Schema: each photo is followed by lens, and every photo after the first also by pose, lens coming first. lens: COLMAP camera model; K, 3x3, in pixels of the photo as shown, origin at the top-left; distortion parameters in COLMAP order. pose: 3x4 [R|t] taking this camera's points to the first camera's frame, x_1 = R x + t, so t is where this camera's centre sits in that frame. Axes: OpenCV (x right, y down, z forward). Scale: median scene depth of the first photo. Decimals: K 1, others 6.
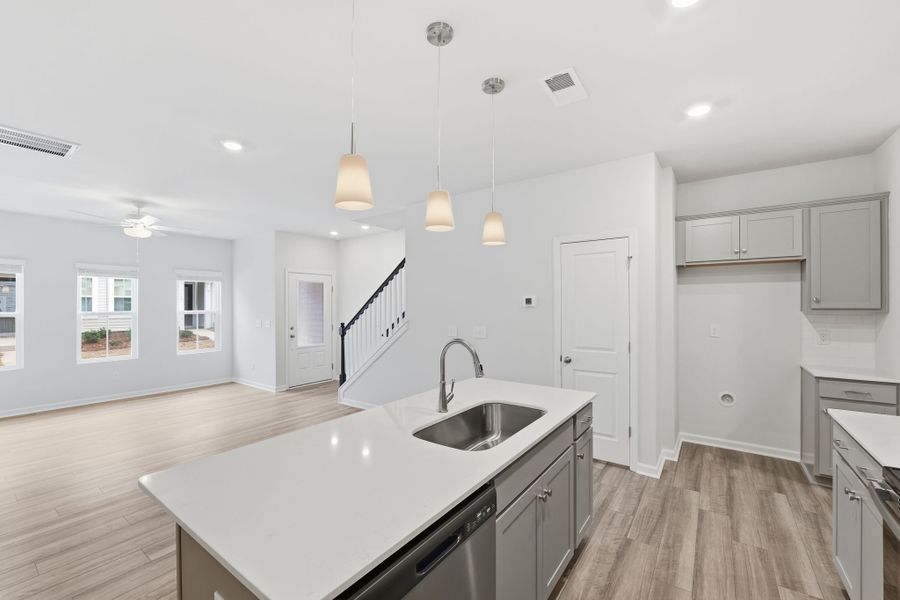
lens RADIAL K [[371.1, 0, 452.8], [0, 371.1, 304.0], [0, 0, 1]] dist [-0.011351, -0.000303]
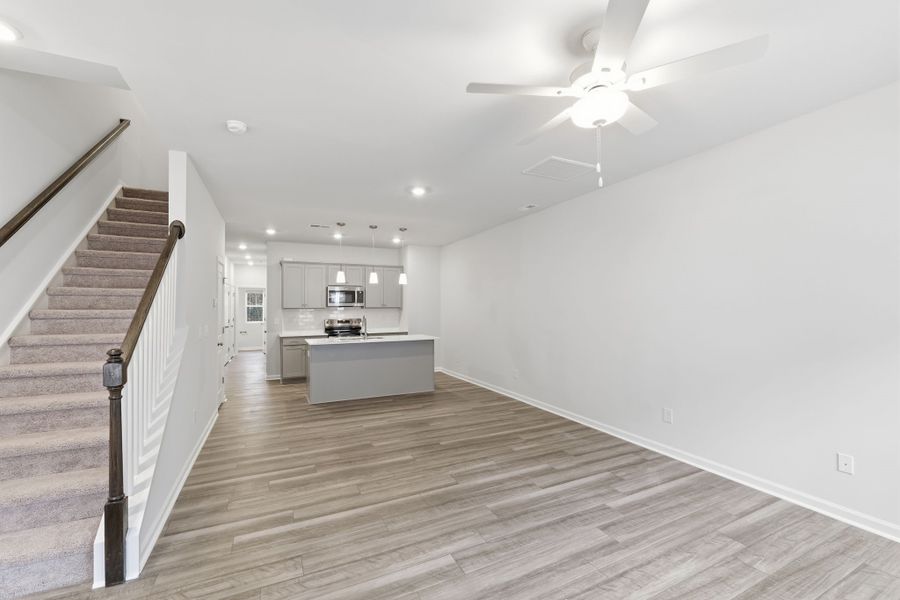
lens RADIAL K [[371.1, 0, 442.6], [0, 371.1, 297.2], [0, 0, 1]] dist [-0.011351, -0.000303]
pose [[-0.868276, 0.025307, 0.495436, -0.740525], [0.008586, 0.999315, -0.035996, 0.019553], [-0.496007, -0.027001, -0.867898, 1.172010]]
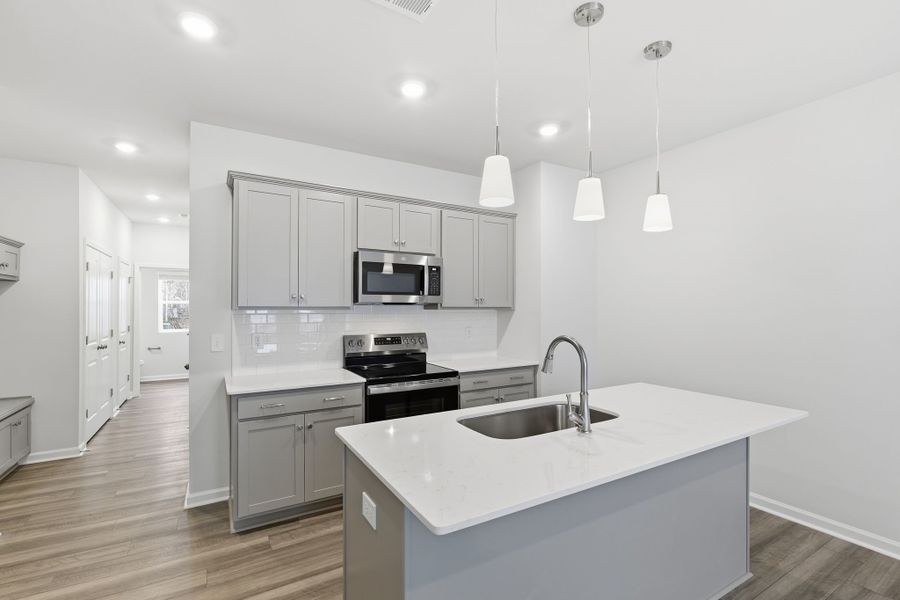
lens RADIAL K [[406.5, 0, 444.1], [0, 406.5, 305.2], [0, 0, 1]] dist [-0.000171, 0.000891]
pose [[-0.910021, 0.005689, 0.414523, -0.042638], [-0.000187, 0.999900, -0.014135, 0.011452], [-0.414562, -0.012941, -0.909929, 0.666195]]
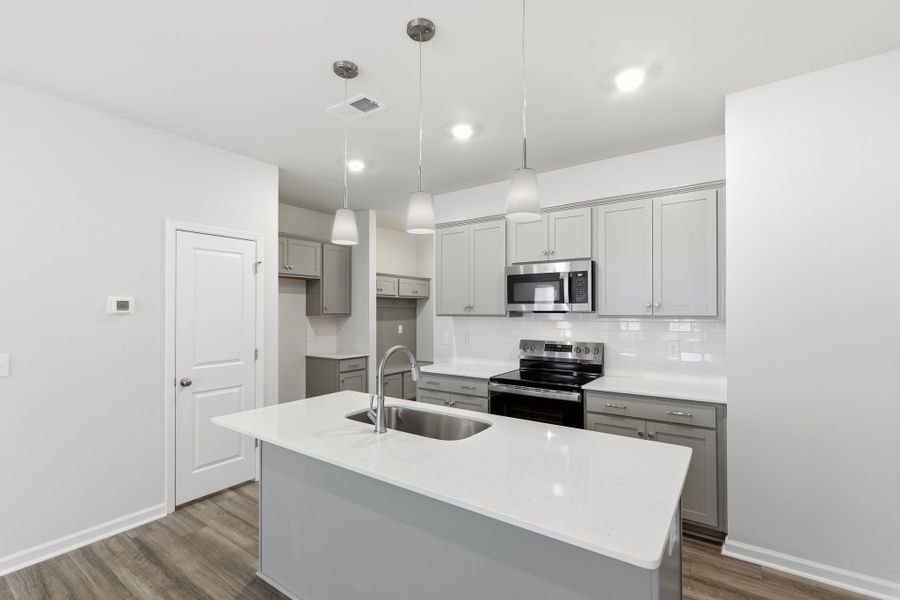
lens RADIAL K [[406.5, 0, 452.8], [0, 406.5, 312.0], [0, 0, 1]] dist [-0.000171, 0.000891]
pose [[-0.004420, -0.001296, 0.999989, -0.348448], [-0.004515, 0.999989, 0.001276, 0.000505], [-0.999980, -0.004509, -0.004426, 0.290769]]
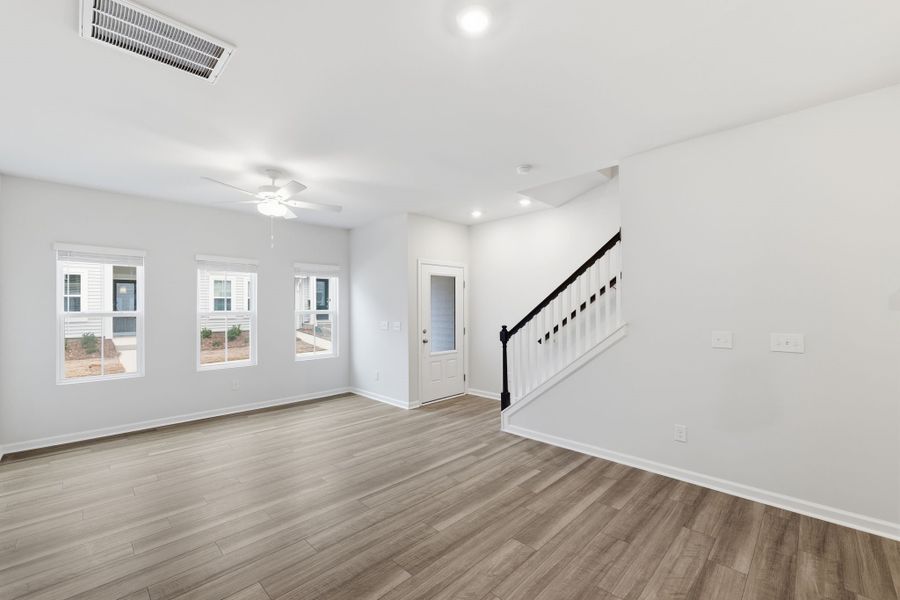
lens RADIAL K [[371.1, 0, 447.9], [0, 371.1, 303.8], [0, 0, 1]] dist [-0.011351, -0.000303]
pose [[0.987218, -0.002307, -0.159357, -0.295751], [0.001342, 0.999980, -0.006162, 0.011101], [0.159368, 0.005870, 0.987202, 0.228625]]
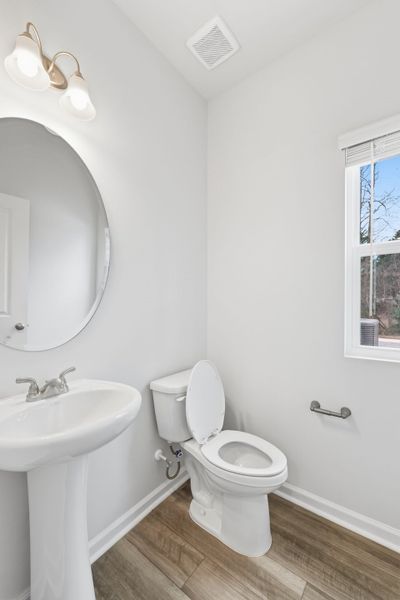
lens RADIAL K [[247.4, 0, 200.1], [0, 247.4, 299.2], [0, 0, 1]] dist [-0.011351, -0.000303]
pose [[0.020840, -0.007223, 0.999757, 1.288449], [-0.006012, 0.999955, 0.007350, 0.032724], [-0.999765, -0.006163, 0.020796, -0.122562]]
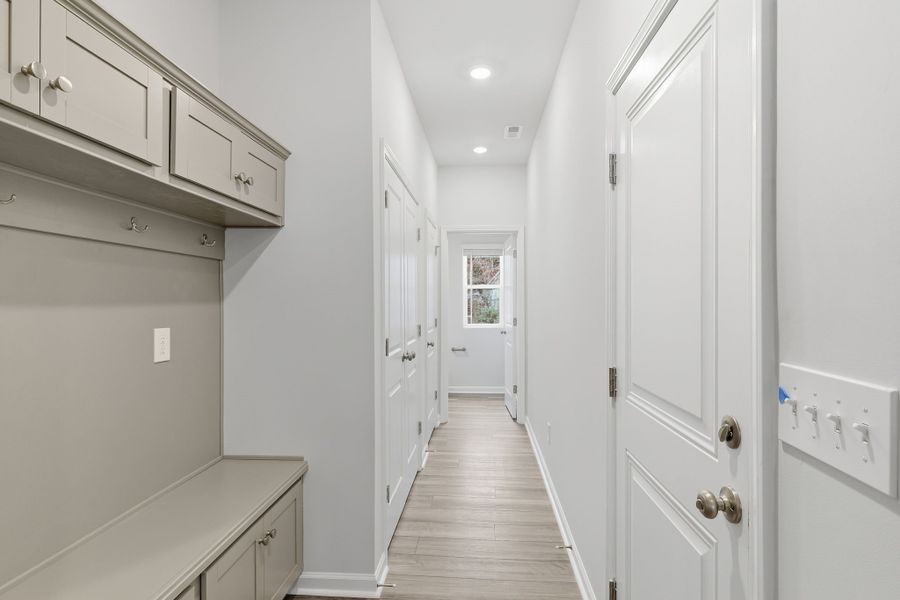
lens RADIAL K [[473.7, 0, 444.6], [0, 473.7, 300.4], [0, 0, 1]] dist [-0.000275, 0.000189]
pose [[-0.510072, 0.006713, 0.860106, 0.459988], [0.001479, 0.999975, -0.006927, 0.025533], [-0.860131, -0.002262, -0.510069, 0.435274]]
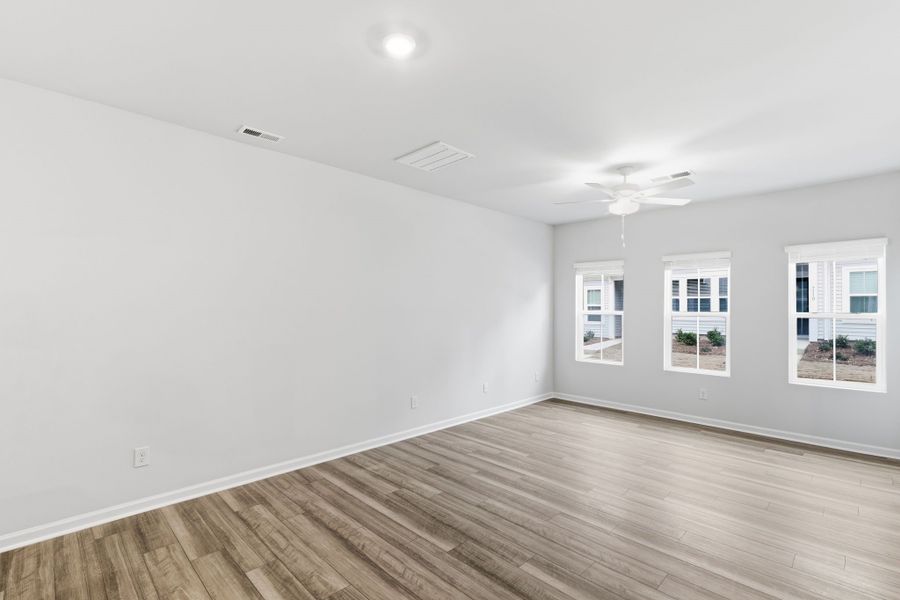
lens RADIAL K [[406.5, 0, 452.4], [0, 406.5, 305.8], [0, 0, 1]] dist [-0.000171, 0.000891]
pose [[-0.161865, -0.005026, -0.986800, 0.032816], [0.002671, 0.999981, -0.005531, 0.011700], [0.986809, -0.003531, -0.161849, 0.642833]]
